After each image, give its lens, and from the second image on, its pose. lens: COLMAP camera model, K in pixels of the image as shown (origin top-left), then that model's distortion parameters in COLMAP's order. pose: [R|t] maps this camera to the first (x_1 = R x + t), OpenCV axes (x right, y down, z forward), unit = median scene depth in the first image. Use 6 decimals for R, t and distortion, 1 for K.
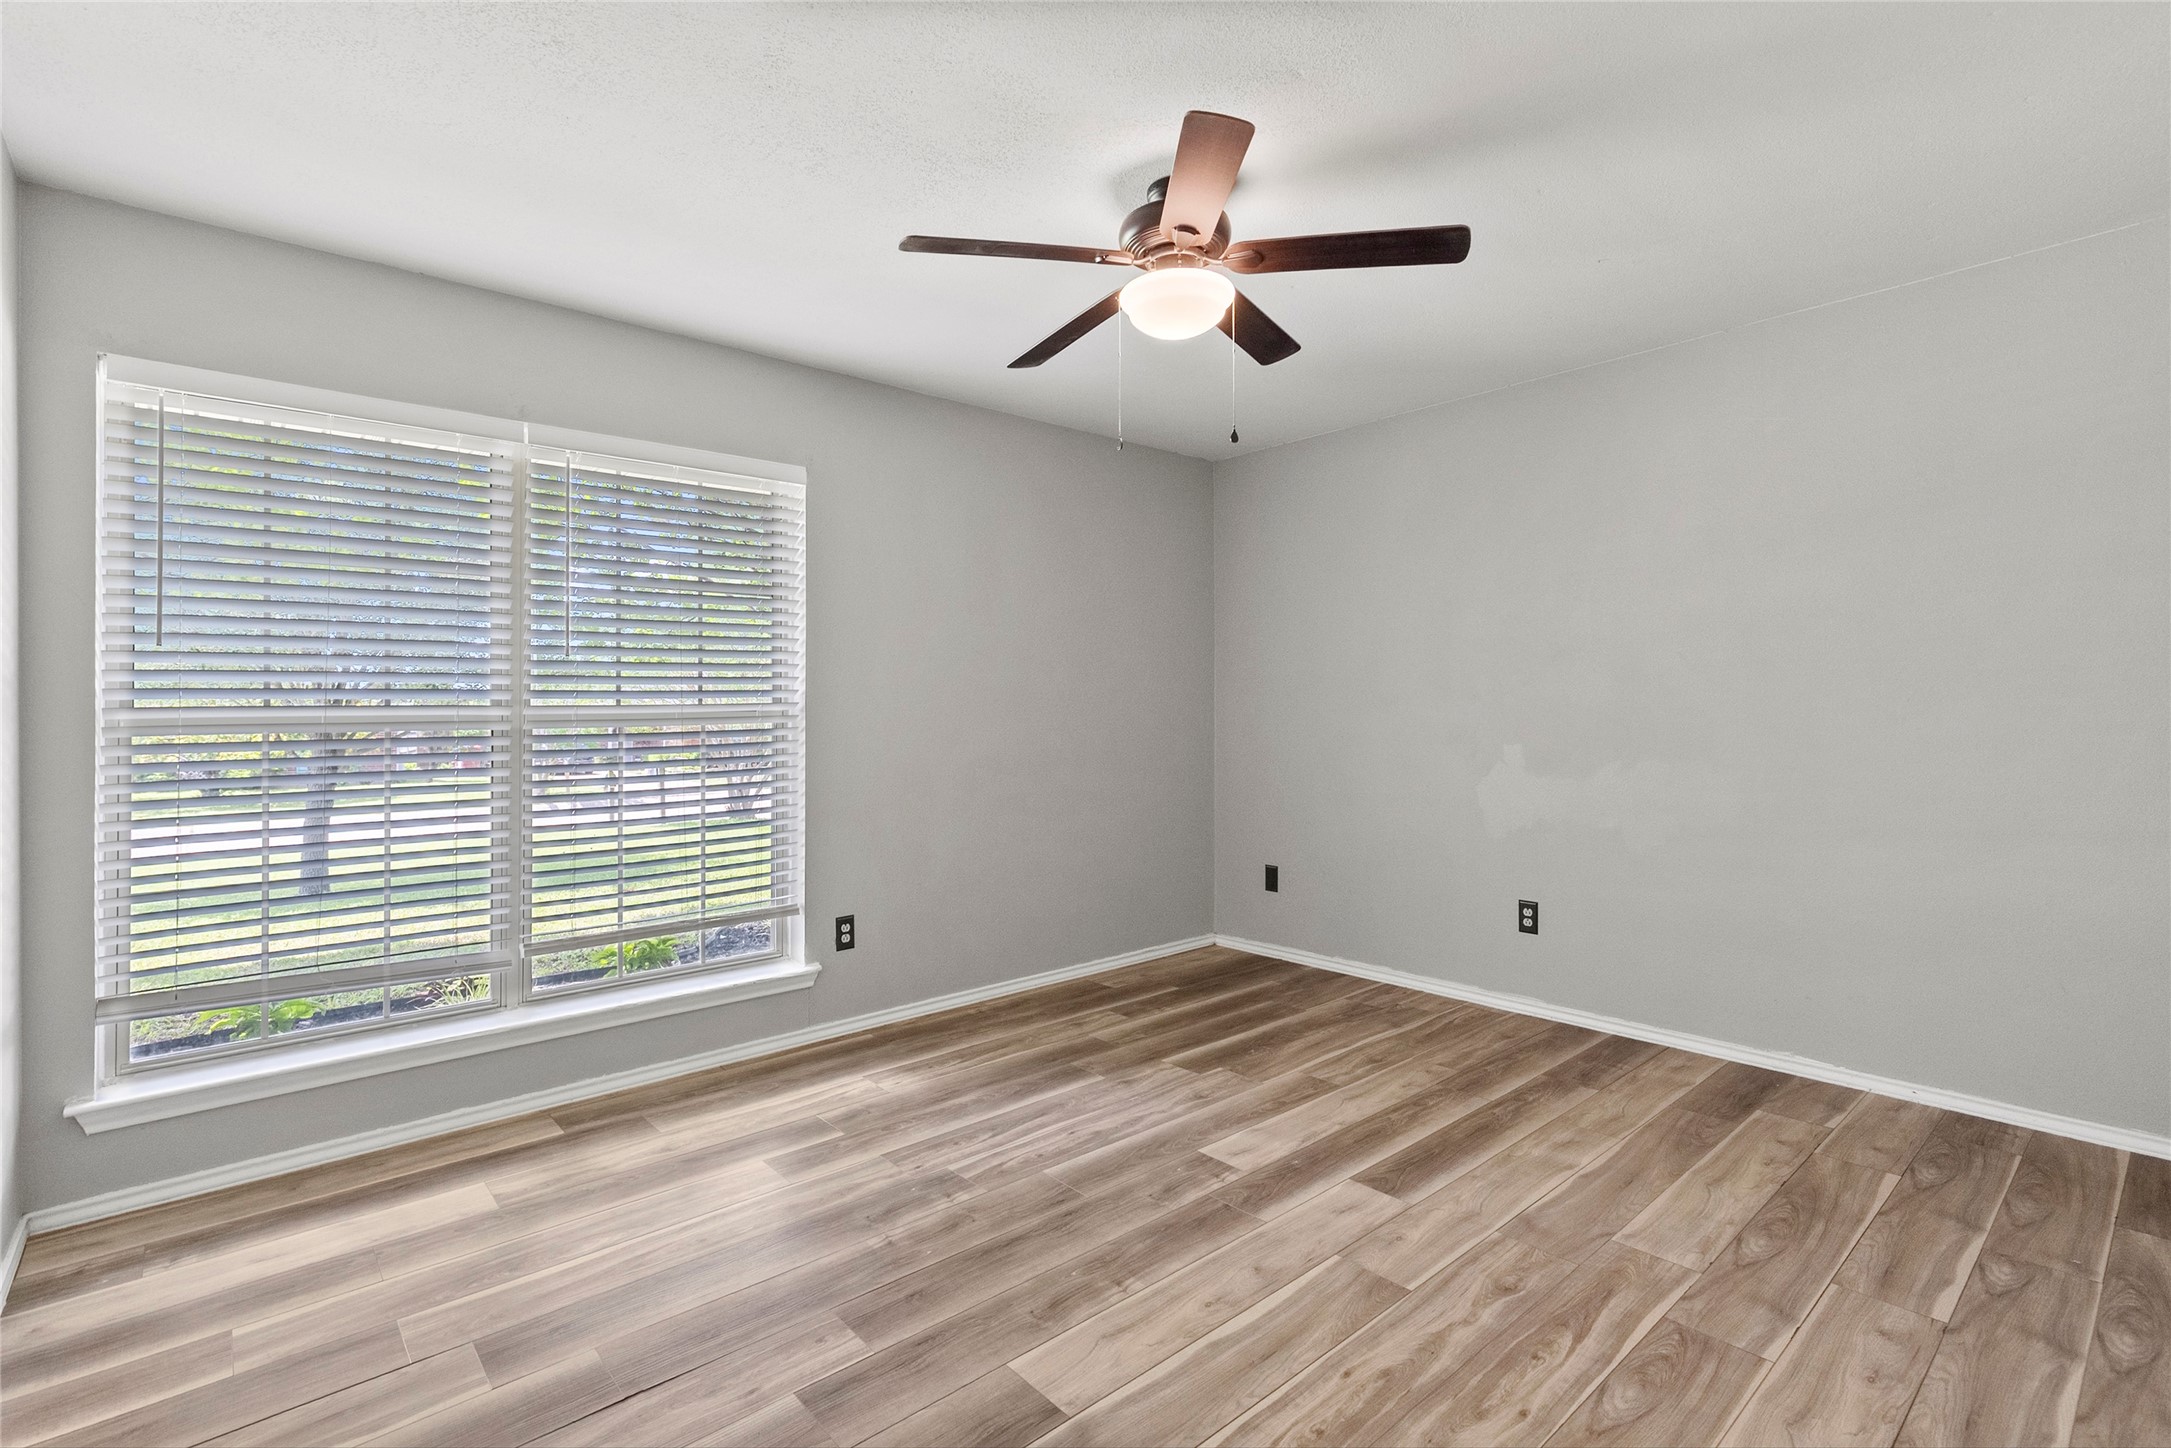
lens RADIAL K [[979.1, 0, 1093.6], [0, 979.1, 708.8], [0, 0, 1]] dist [0.002327, -0.000125]
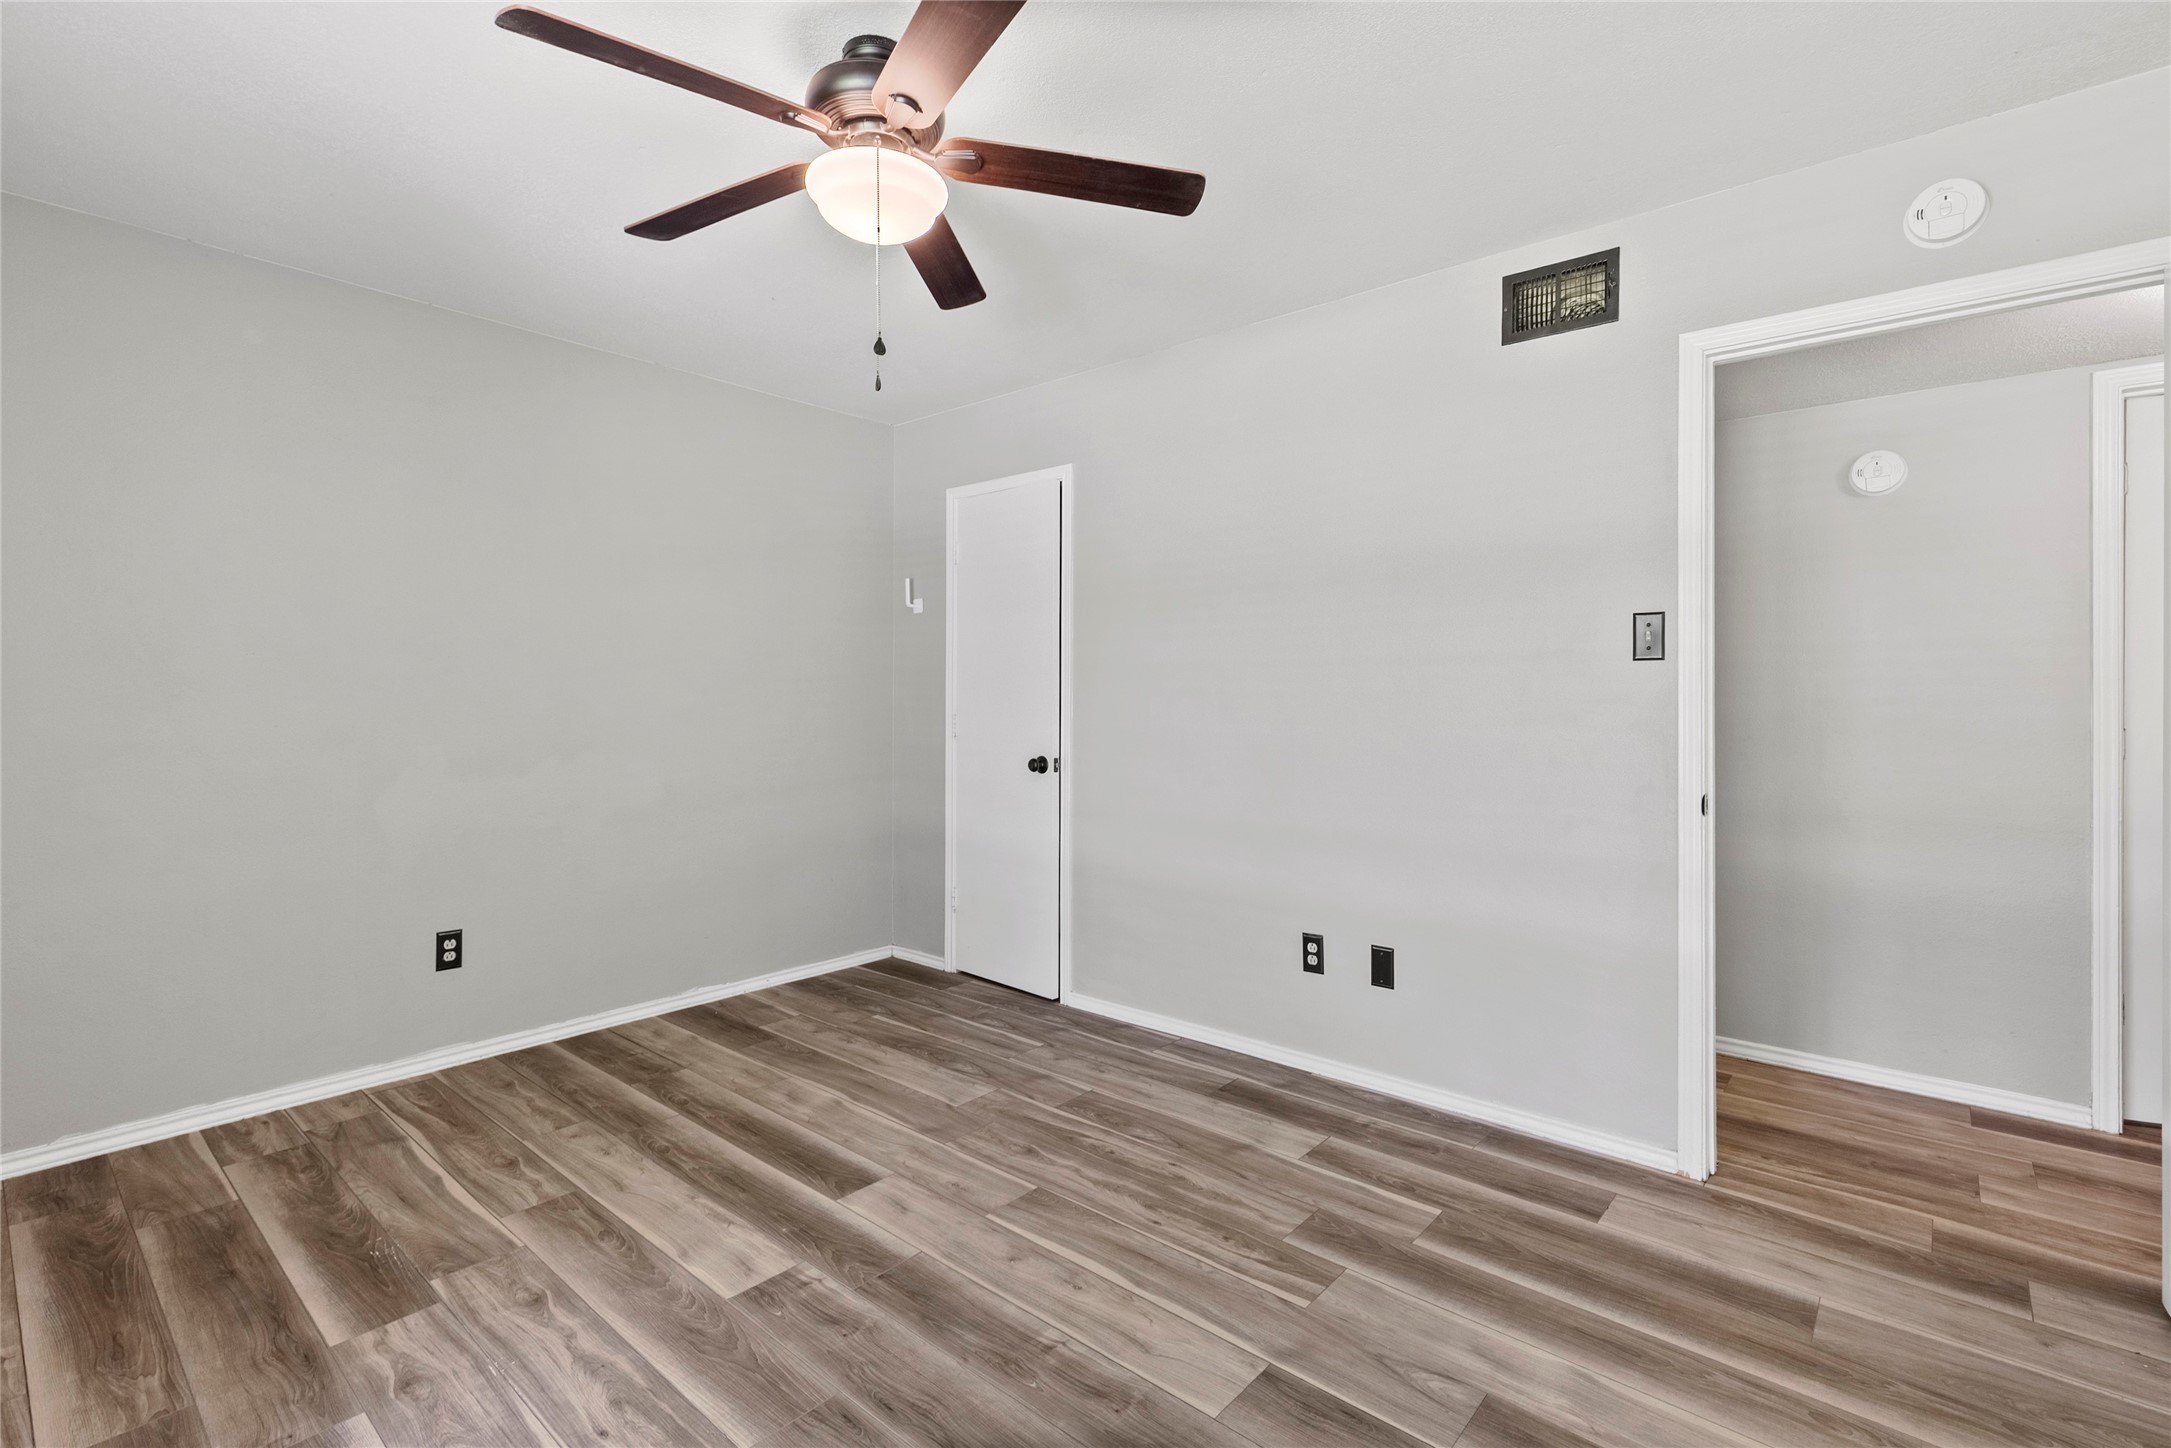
lens RADIAL K [[973.4, 0, 1077.3], [0, 973.4, 713.4], [0, 0, 1]] dist [0.006412, -0.000977]
pose [[-0.111685, -0.008884, 0.993704, -0.625806], [-0.000433, 0.999960, 0.008891, 0.003607], [-0.993744, 0.000563, -0.111684, 0.790875]]
